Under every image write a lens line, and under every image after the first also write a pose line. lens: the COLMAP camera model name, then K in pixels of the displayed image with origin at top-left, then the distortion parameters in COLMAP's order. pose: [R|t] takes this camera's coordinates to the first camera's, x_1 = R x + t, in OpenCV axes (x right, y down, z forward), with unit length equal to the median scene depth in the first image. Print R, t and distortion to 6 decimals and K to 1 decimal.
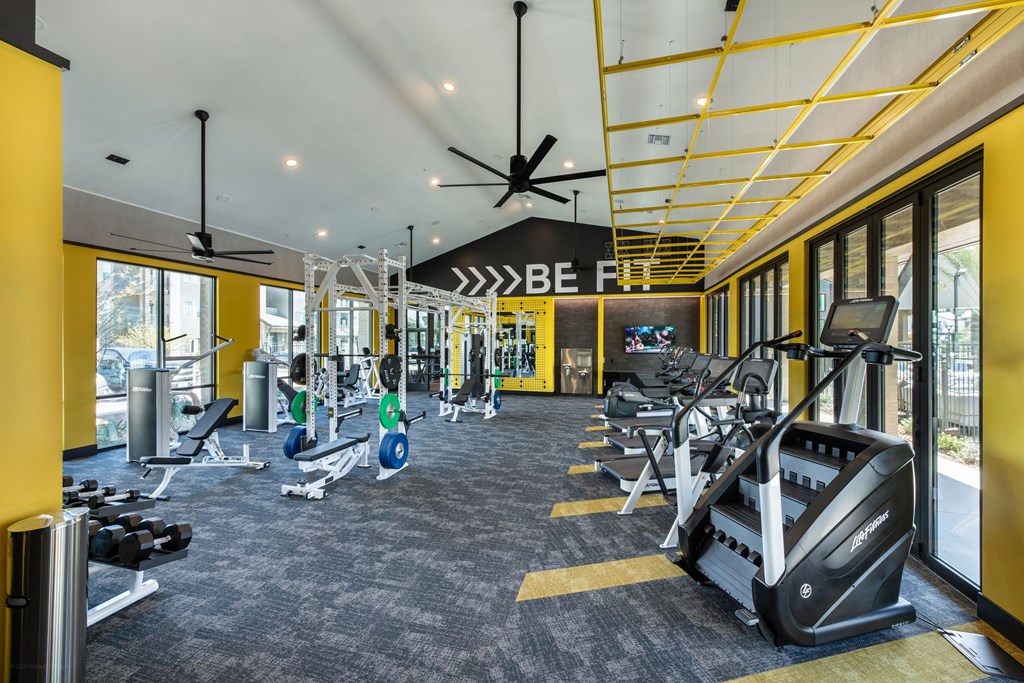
lens RADIAL K [[402.5, 0, 517.3], [0, 402.5, 339.6], [0, 0, 1]] dist [0.001946, -0.000074]
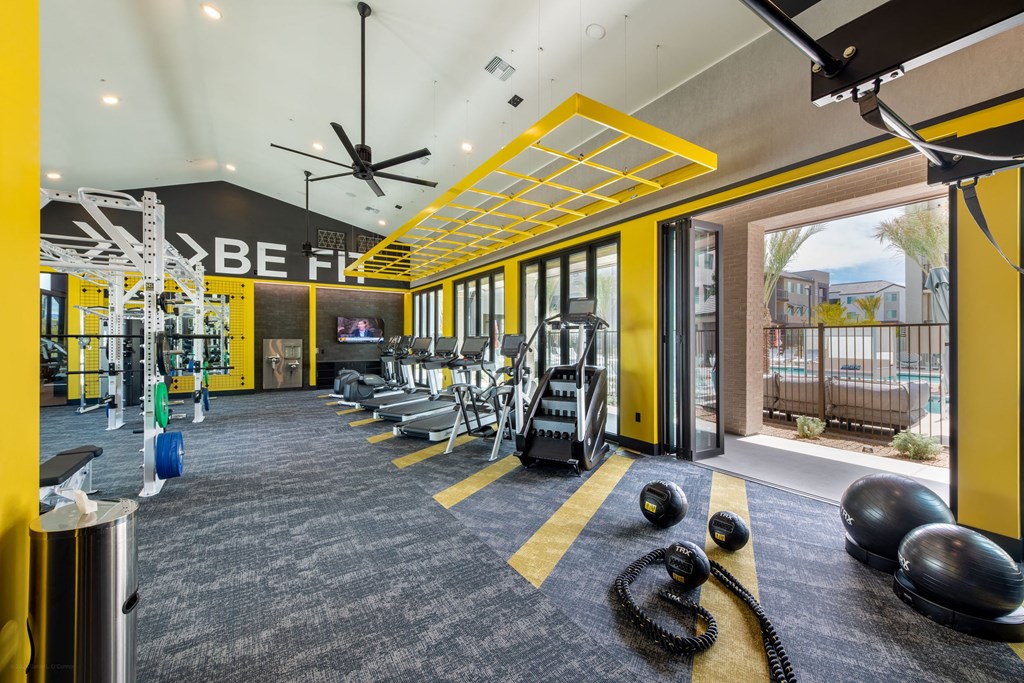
lens RADIAL K [[402.5, 0, 517.3], [0, 402.5, 339.6], [0, 0, 1]] dist [0.001946, -0.000074]
pose [[0.665094, -0.003601, 0.746751, -0.440589], [0.001277, 0.999992, 0.003685, 0.050250], [-0.746759, -0.001497, 0.665093, -0.022261]]
